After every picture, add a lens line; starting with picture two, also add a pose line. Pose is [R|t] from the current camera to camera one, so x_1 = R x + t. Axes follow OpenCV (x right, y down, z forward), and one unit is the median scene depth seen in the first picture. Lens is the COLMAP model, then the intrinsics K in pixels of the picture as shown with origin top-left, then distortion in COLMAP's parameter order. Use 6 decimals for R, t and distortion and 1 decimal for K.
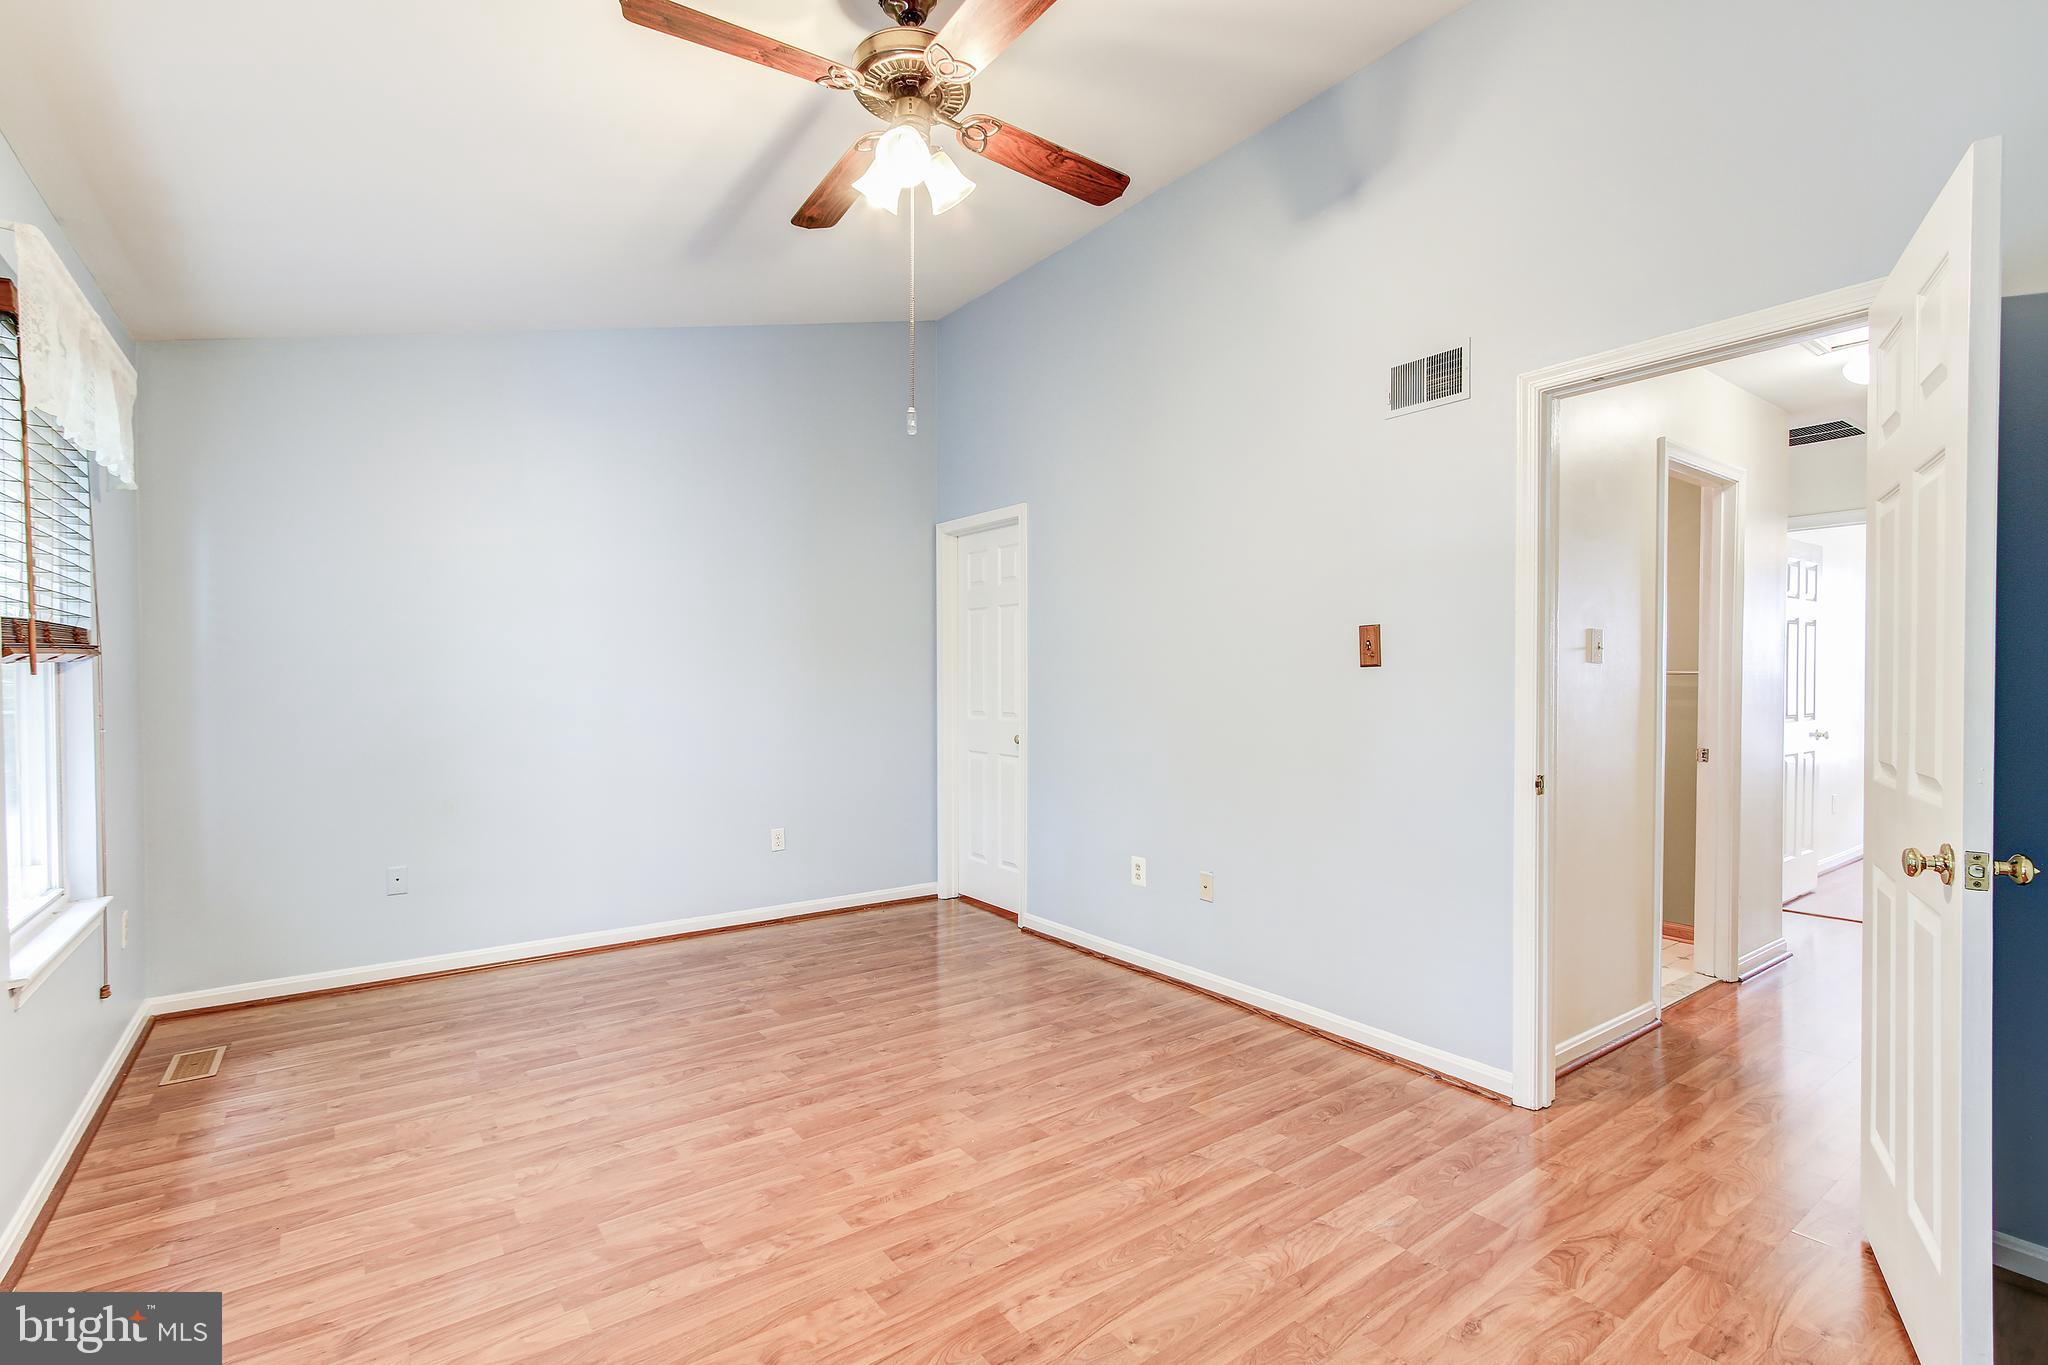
lens RADIAL K [[936.8, 0, 1026.1], [0, 936.8, 695.5], [0, 0, 1]] dist [-0.009154, 0.005327]
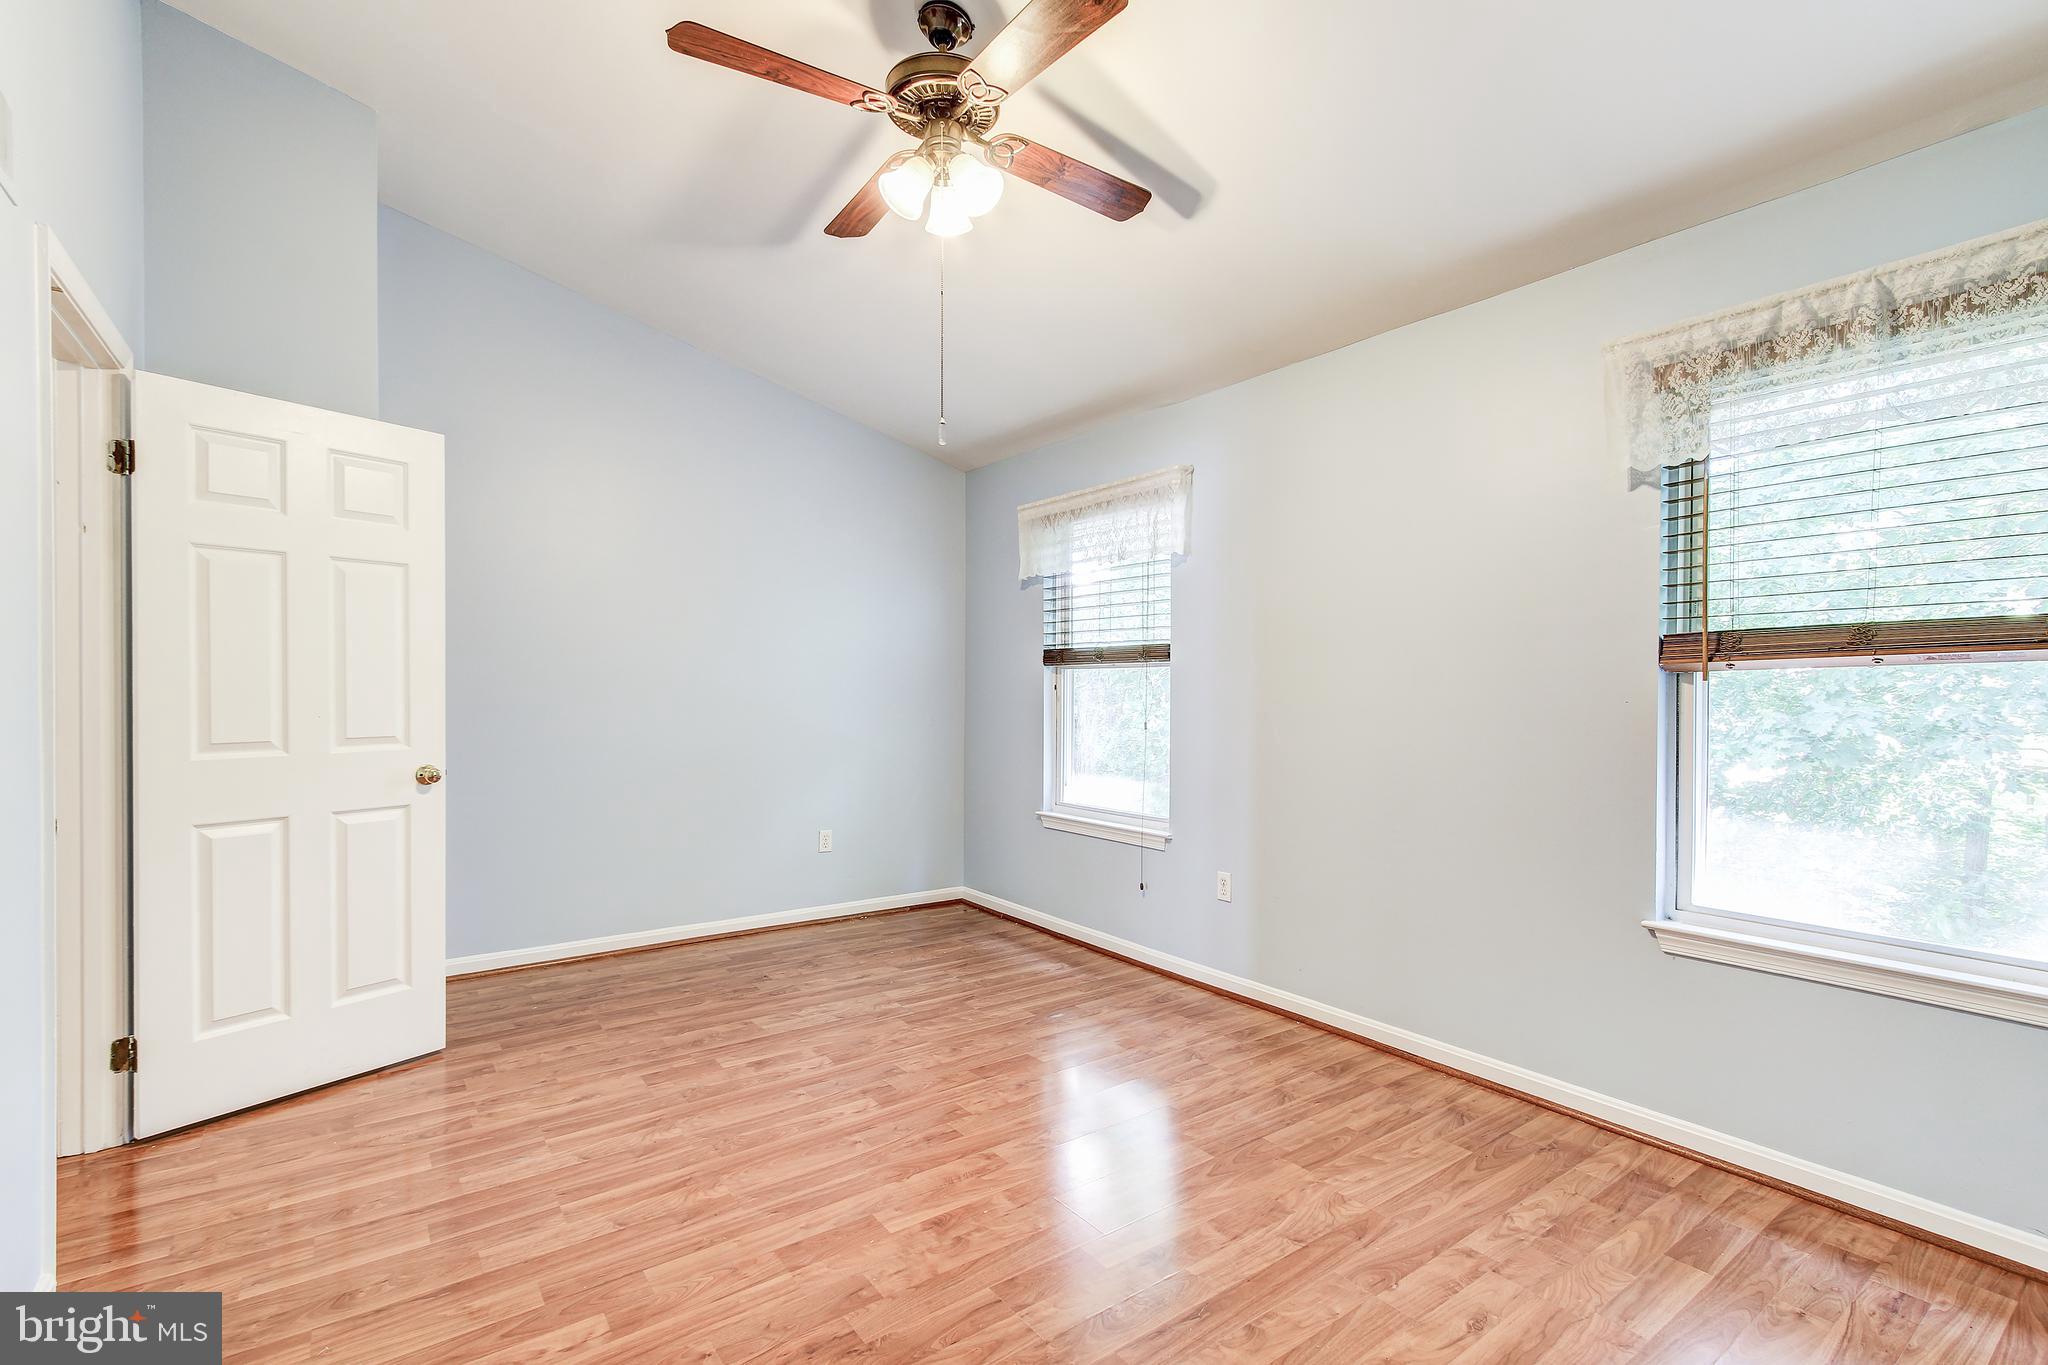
lens RADIAL K [[936.8, 0, 1026.1], [0, 936.8, 695.5], [0, 0, 1]] dist [-0.009154, 0.005327]
pose [[-0.999976, -0.004222, 0.005448, -0.208270], [-0.004120, 0.999816, 0.018730, -0.021855], [-0.005526, 0.018707, -0.999810, 1.939754]]
